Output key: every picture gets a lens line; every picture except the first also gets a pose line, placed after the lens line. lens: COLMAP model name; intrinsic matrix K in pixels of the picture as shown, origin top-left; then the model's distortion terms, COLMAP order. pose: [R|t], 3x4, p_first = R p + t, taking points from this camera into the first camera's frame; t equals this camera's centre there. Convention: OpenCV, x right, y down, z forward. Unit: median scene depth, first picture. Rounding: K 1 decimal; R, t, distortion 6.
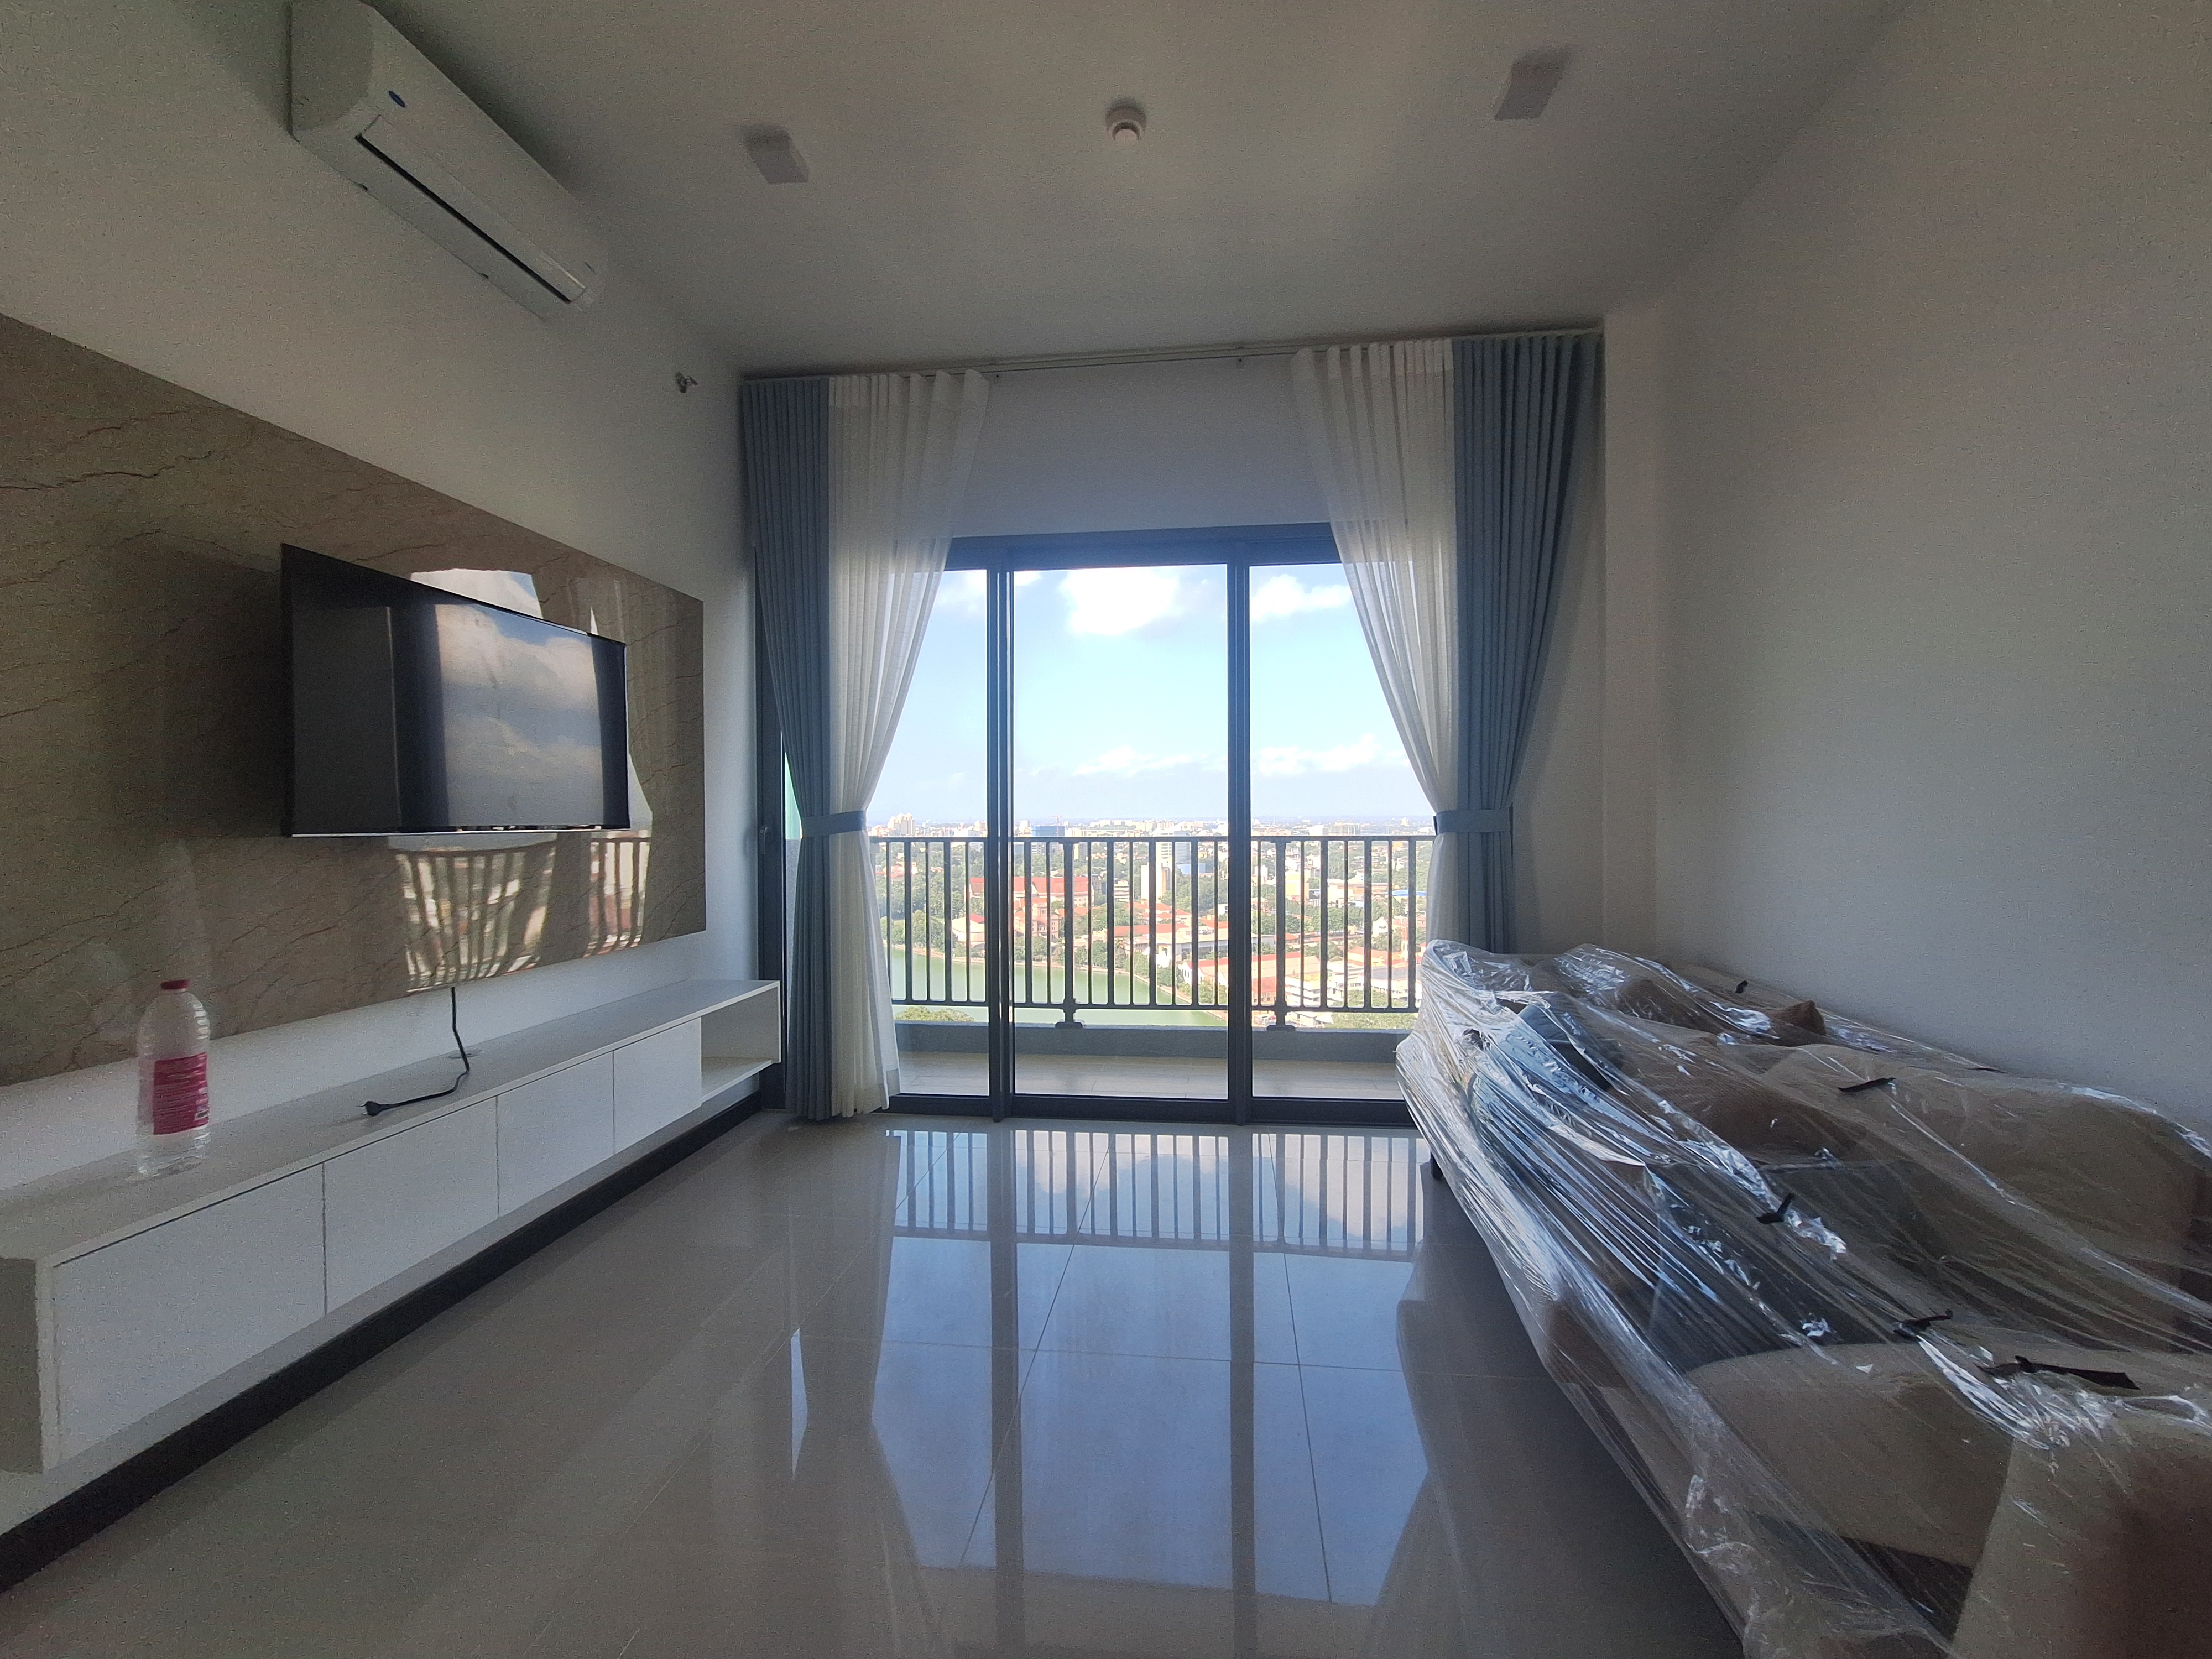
lens RADIAL K [[873.0, 0, 1131.9], [0, 873.0, 817.8], [0, 0, 1]] dist [-0.003624, 0.000330]
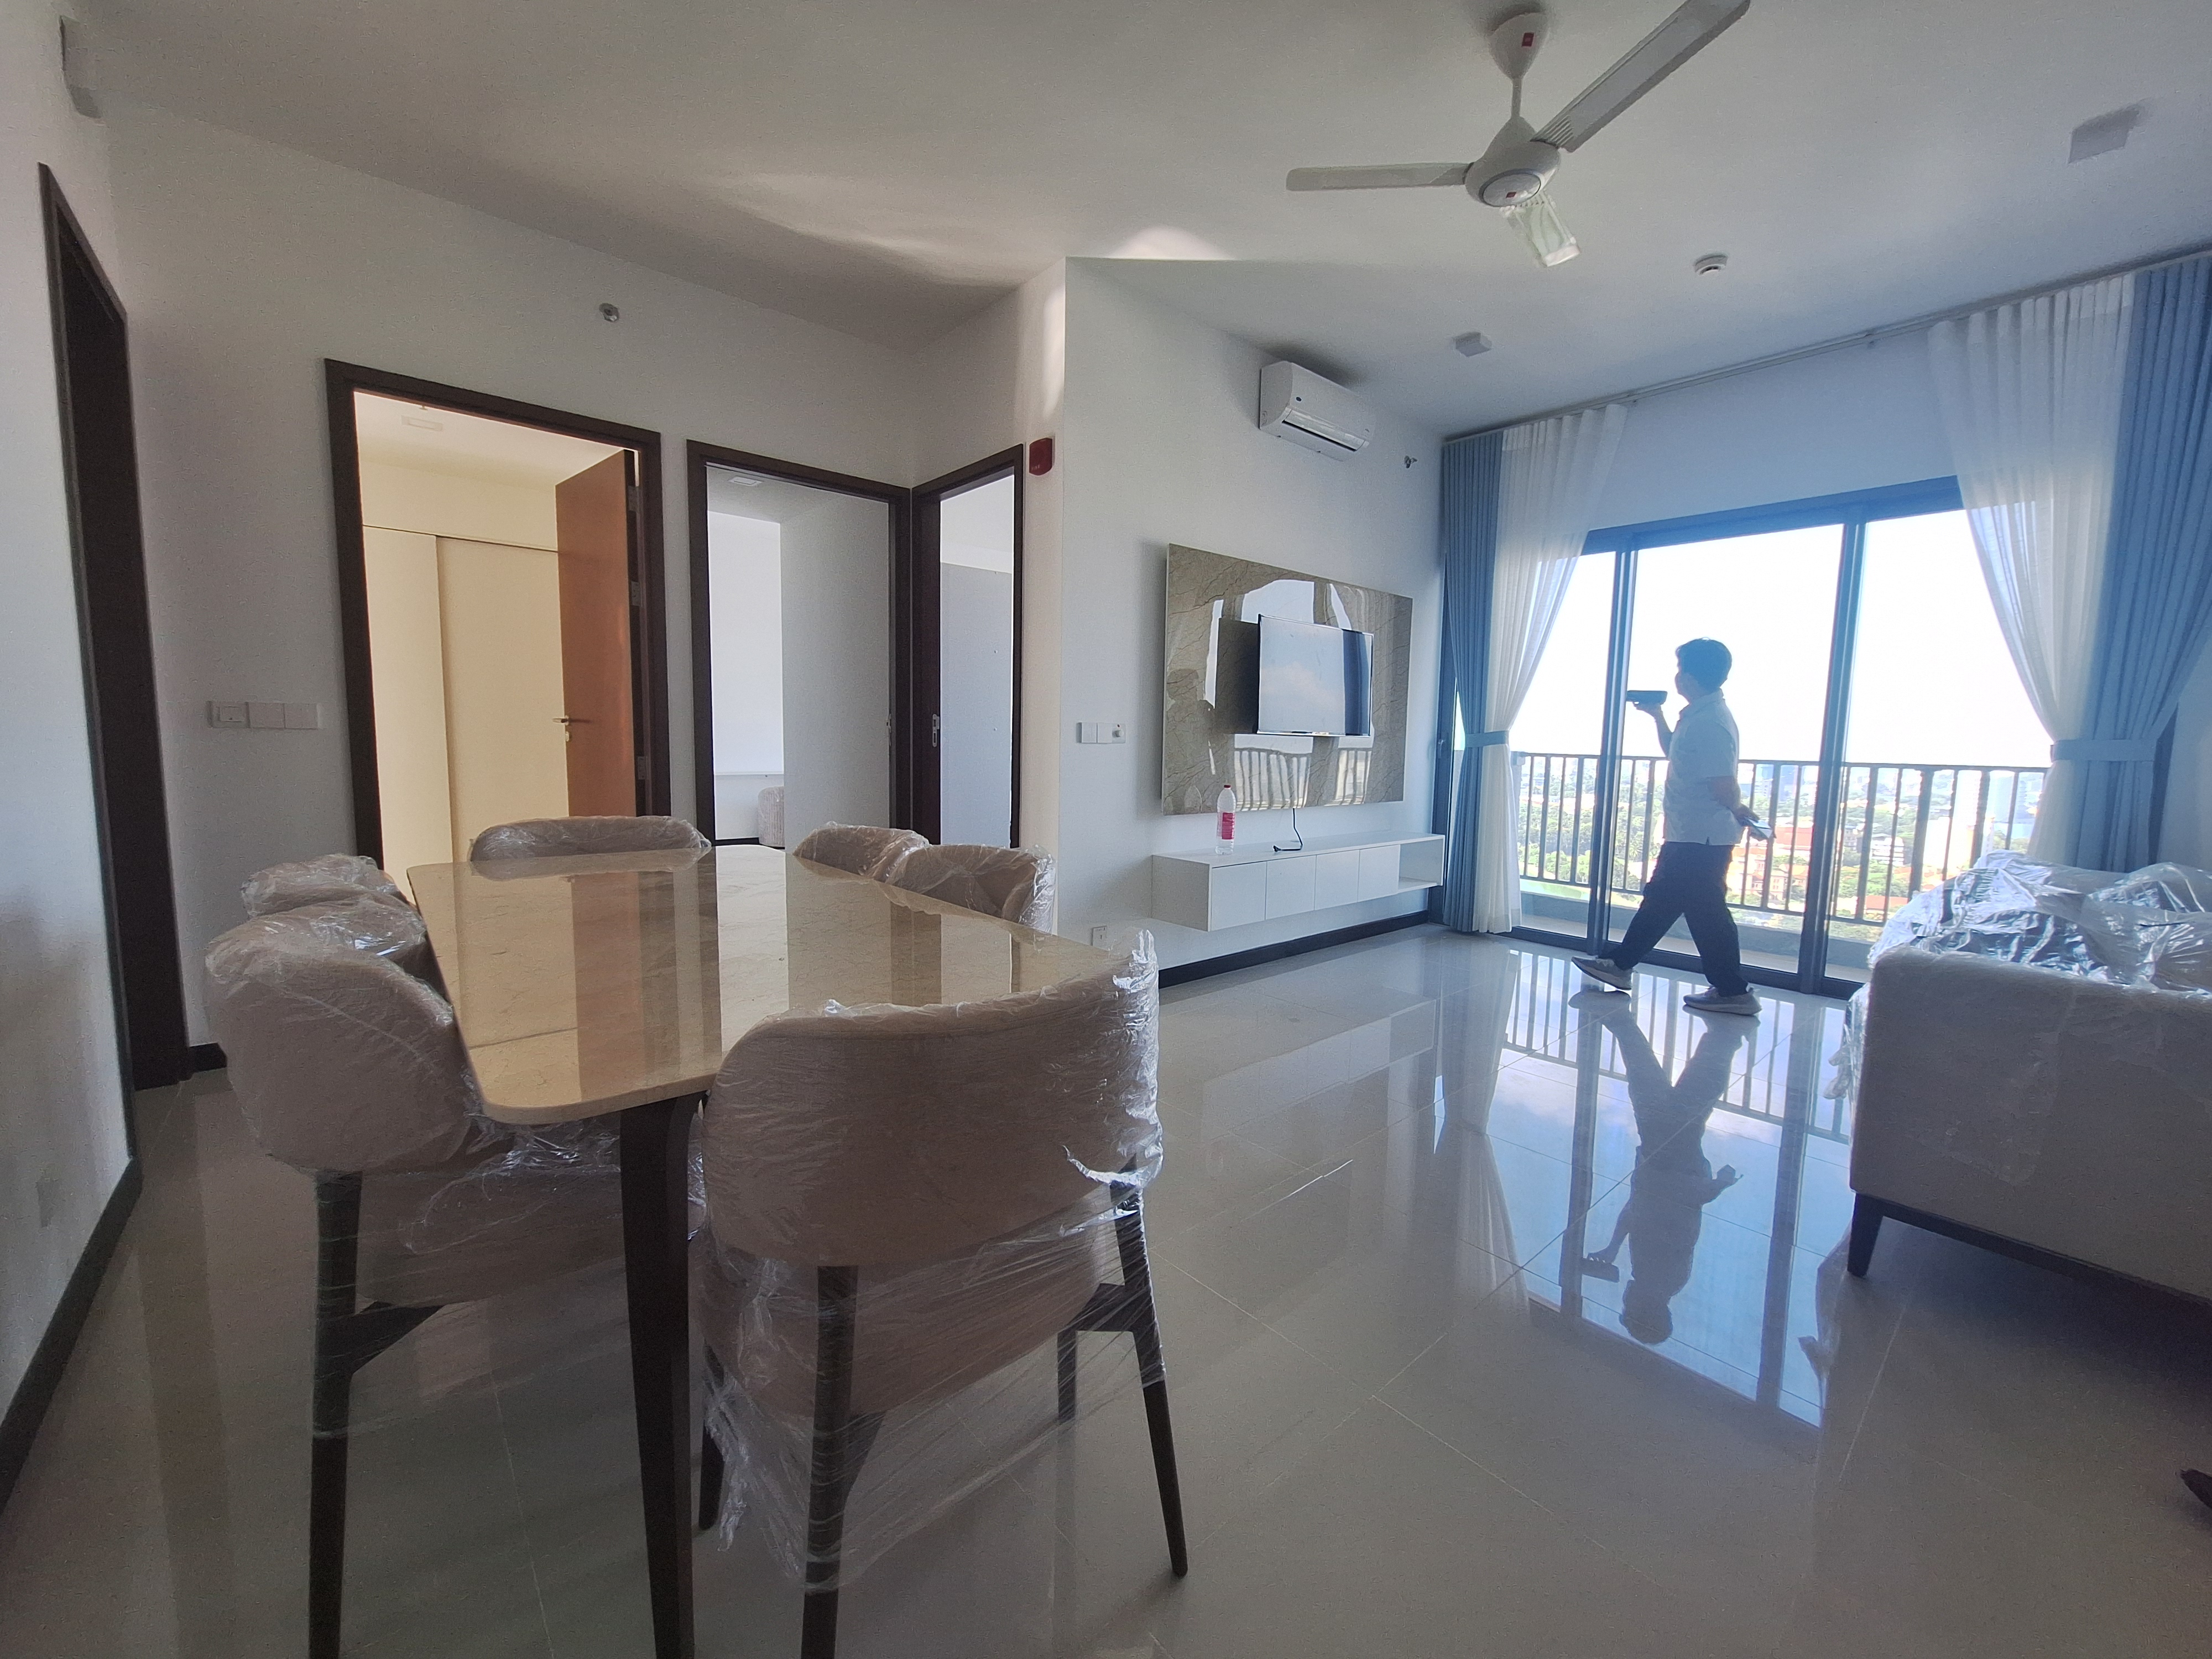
lens RADIAL K [[873.6, 0, 1130.7], [0, 873.6, 816.4], [0, 0, 1]] dist [-0.003841, -0.000097]
pose [[0.742468, 0.084151, -0.664575, 0.219983], [-0.029243, 0.995204, 0.093345, 0.017085], [0.669243, -0.049871, 0.741368, -0.544864]]
